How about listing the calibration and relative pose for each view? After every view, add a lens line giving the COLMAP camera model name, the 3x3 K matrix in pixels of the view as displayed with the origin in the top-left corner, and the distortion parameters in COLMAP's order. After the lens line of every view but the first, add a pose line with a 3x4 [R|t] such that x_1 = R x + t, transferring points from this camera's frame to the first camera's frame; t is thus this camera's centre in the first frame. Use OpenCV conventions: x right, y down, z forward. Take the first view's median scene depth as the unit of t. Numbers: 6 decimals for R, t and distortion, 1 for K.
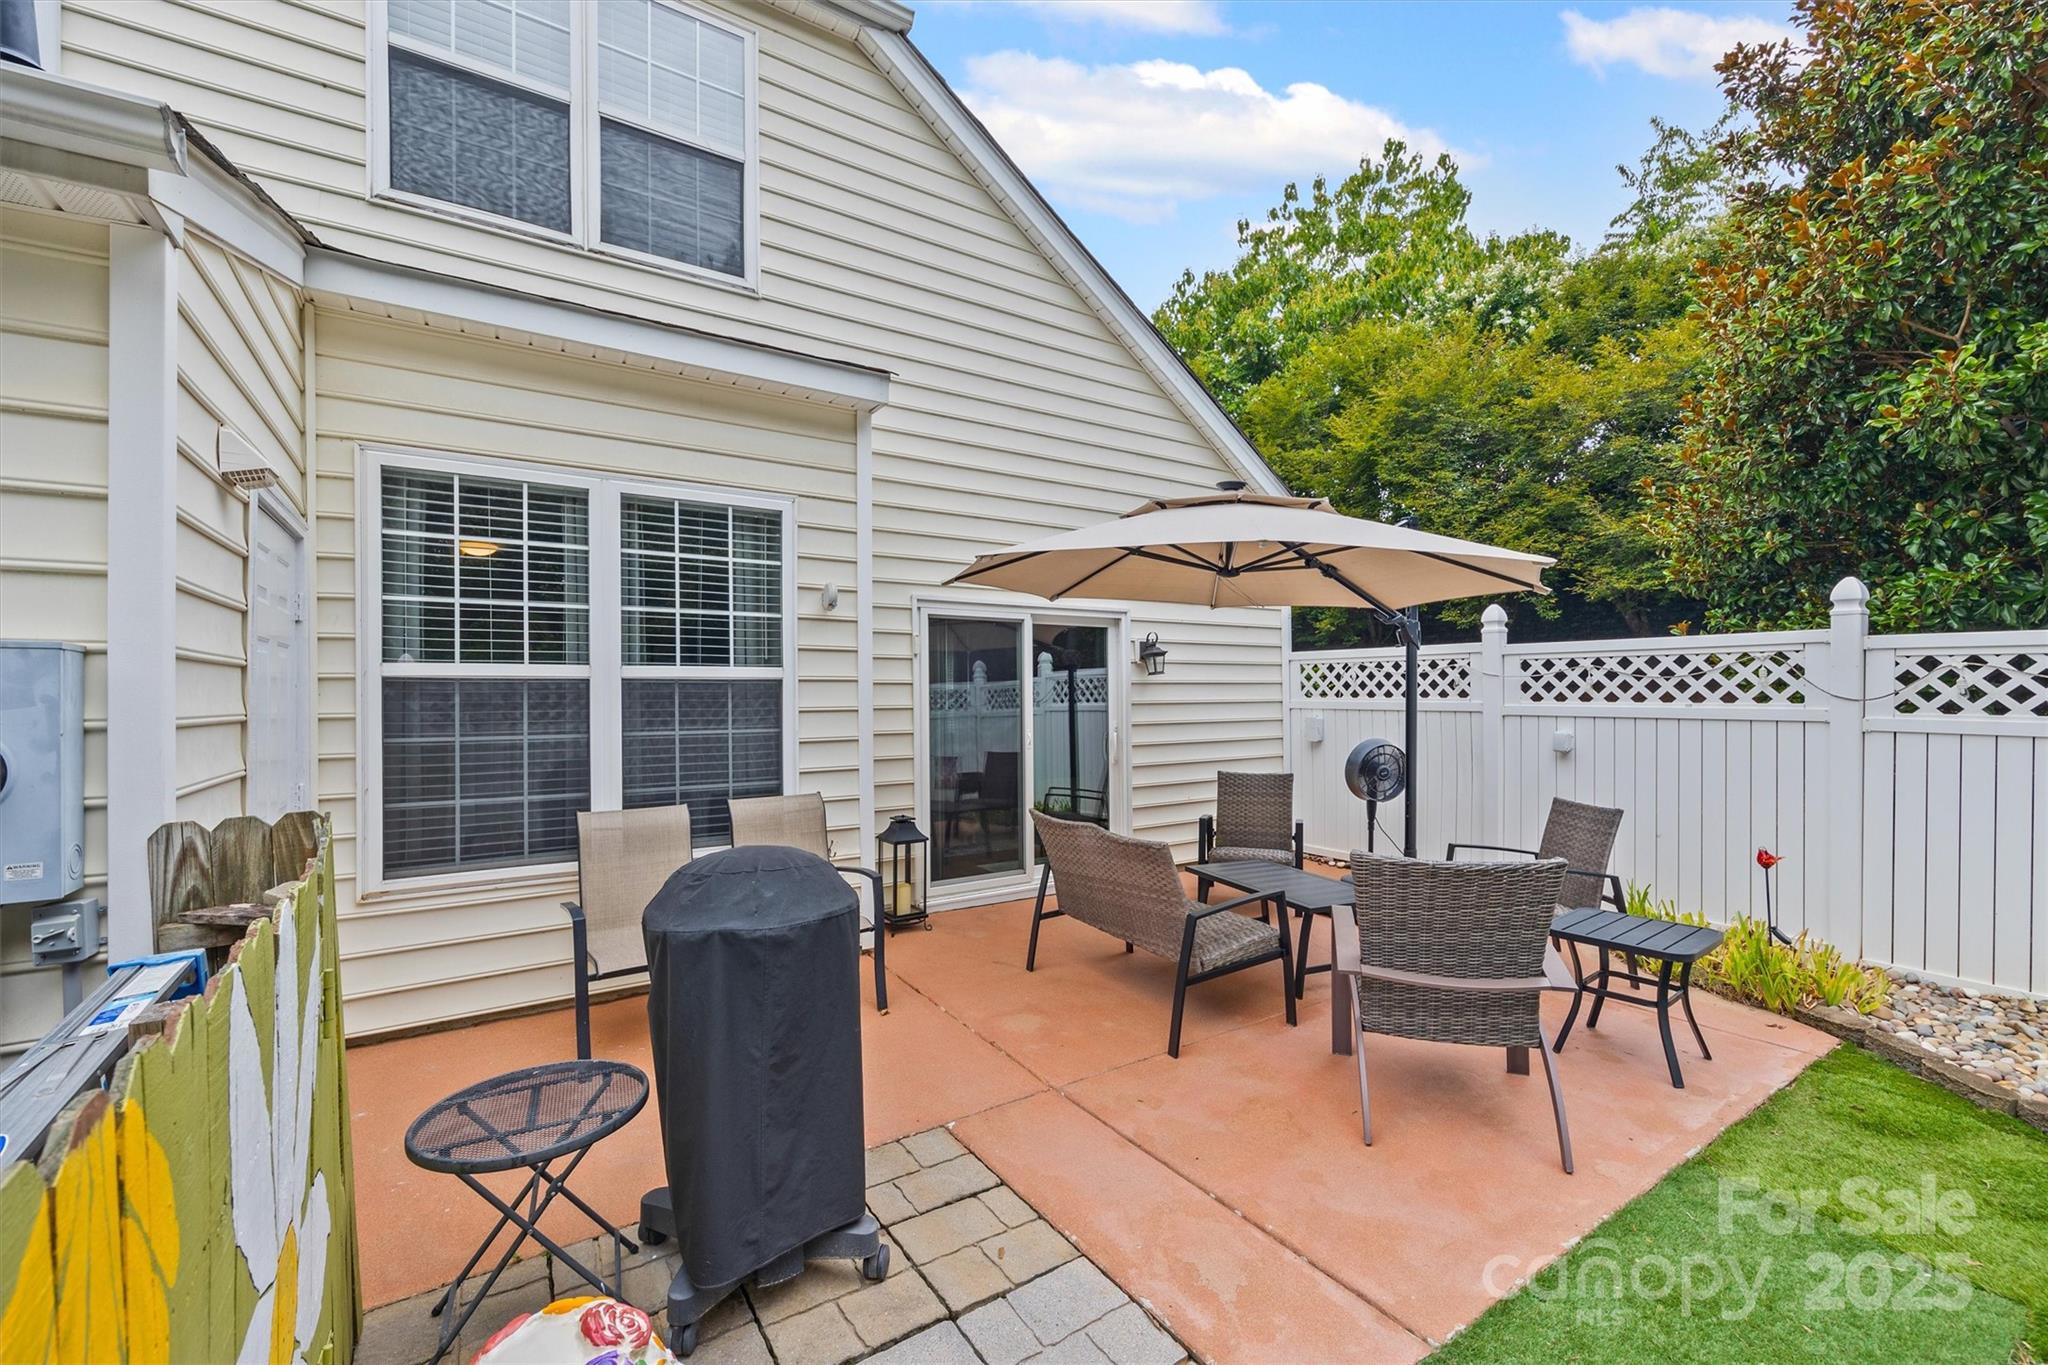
lens RADIAL K [[834.5, 0, 1026.5], [0, 834.5, 687.1], [0, 0, 1]] dist [-0.000123, -0.000036]
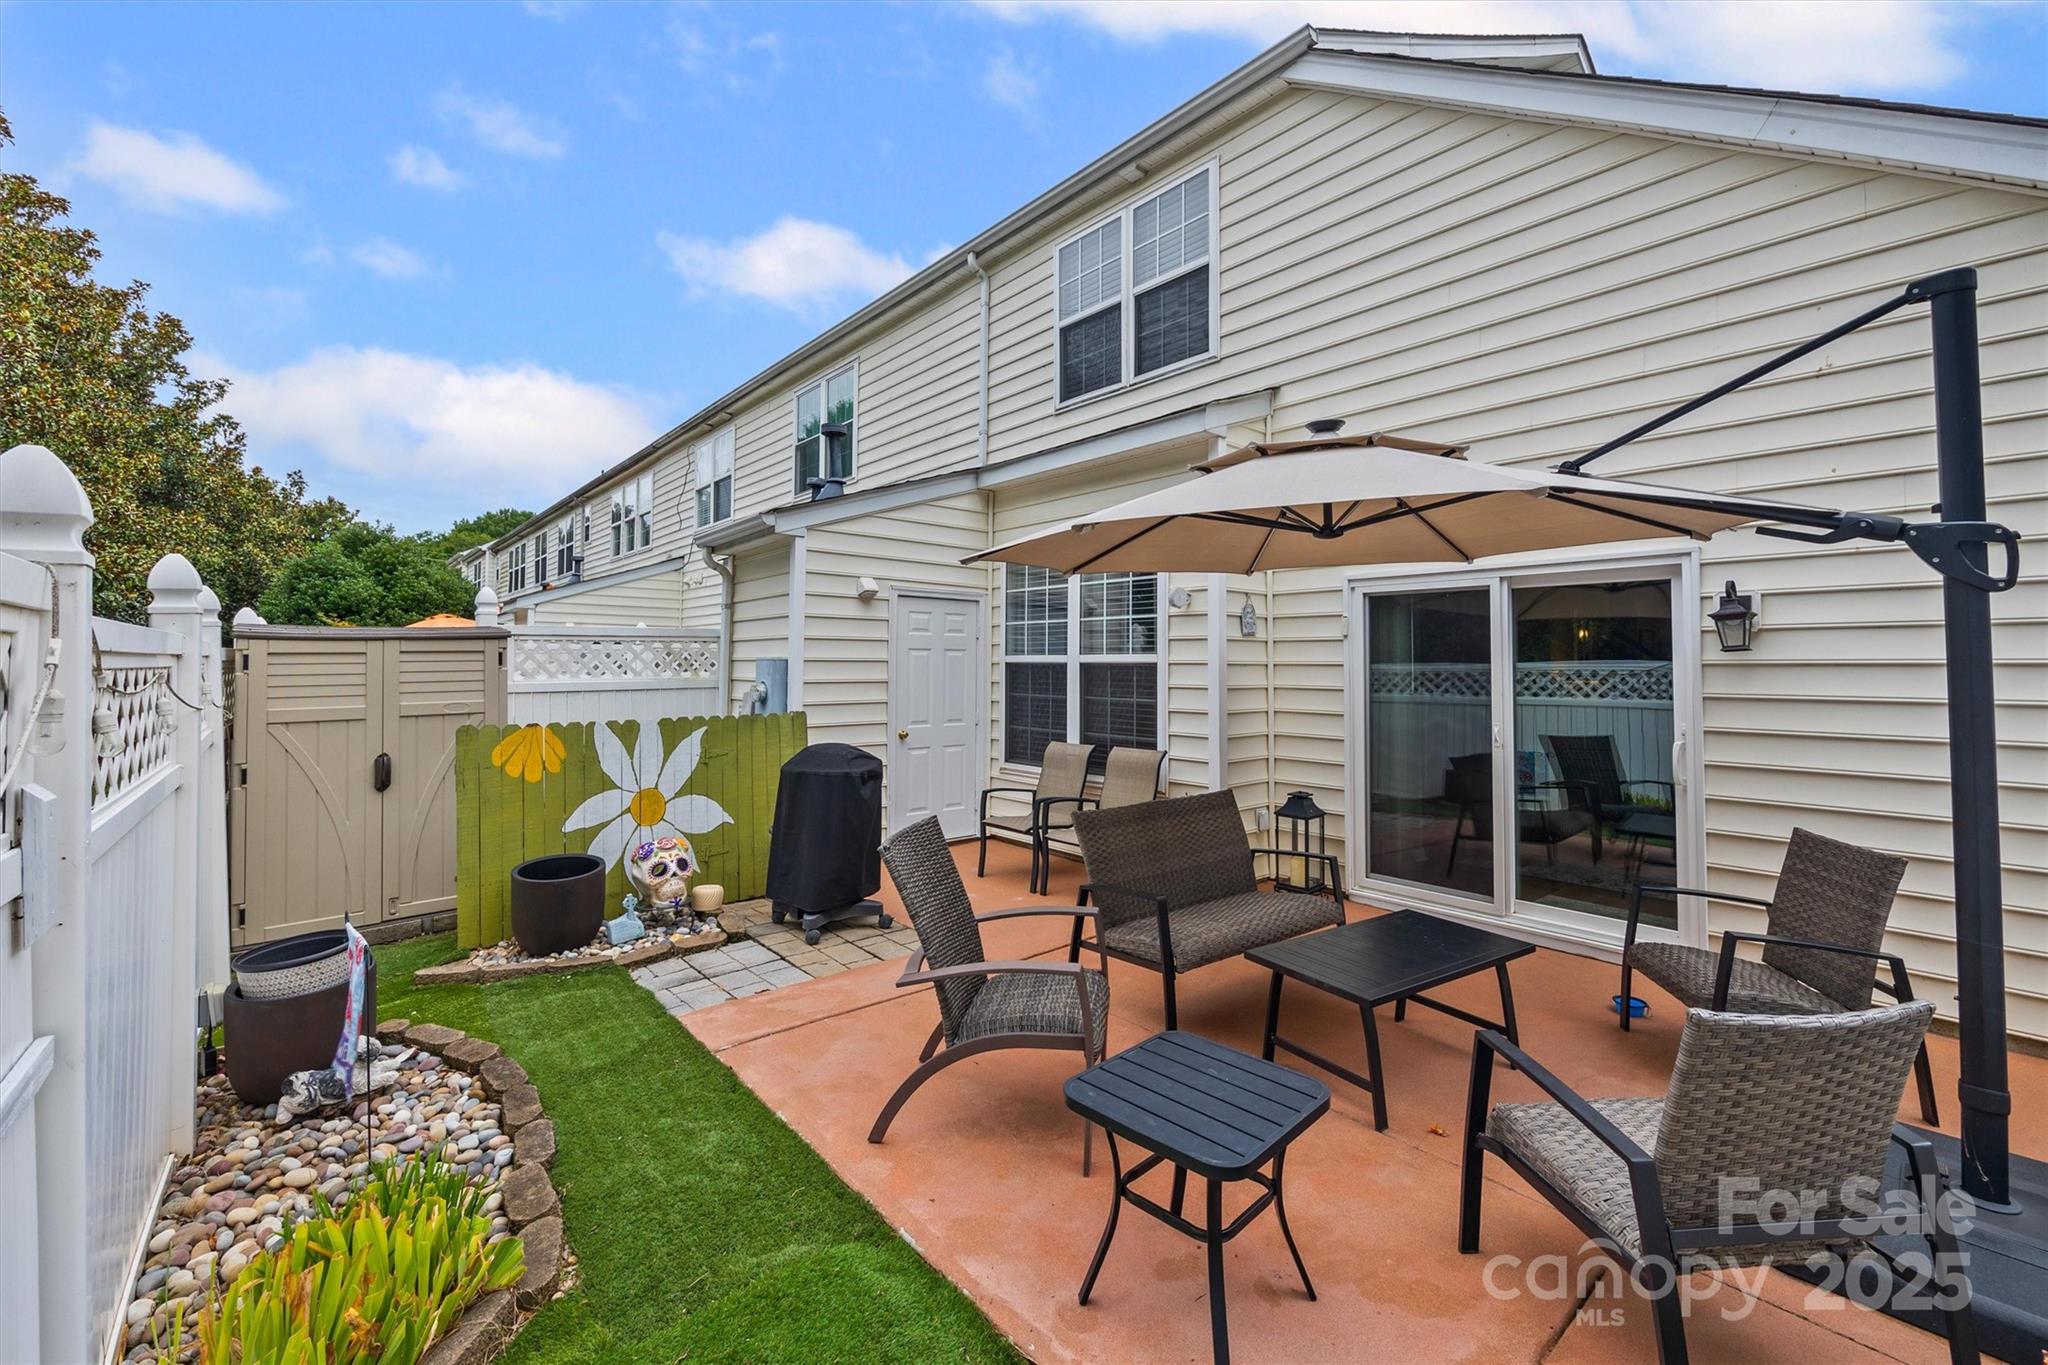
lens RADIAL K [[820.7, 0, 994.4], [0, 820.7, 630.5], [0, 0, 1]] dist [0.000648, 0.000059]
pose [[0.127095, -0.037835, -0.991169, 0.968624], [0.002575, 0.999281, -0.037814, -0.011999], [0.991887, 0.002254, 0.127101, 0.572226]]
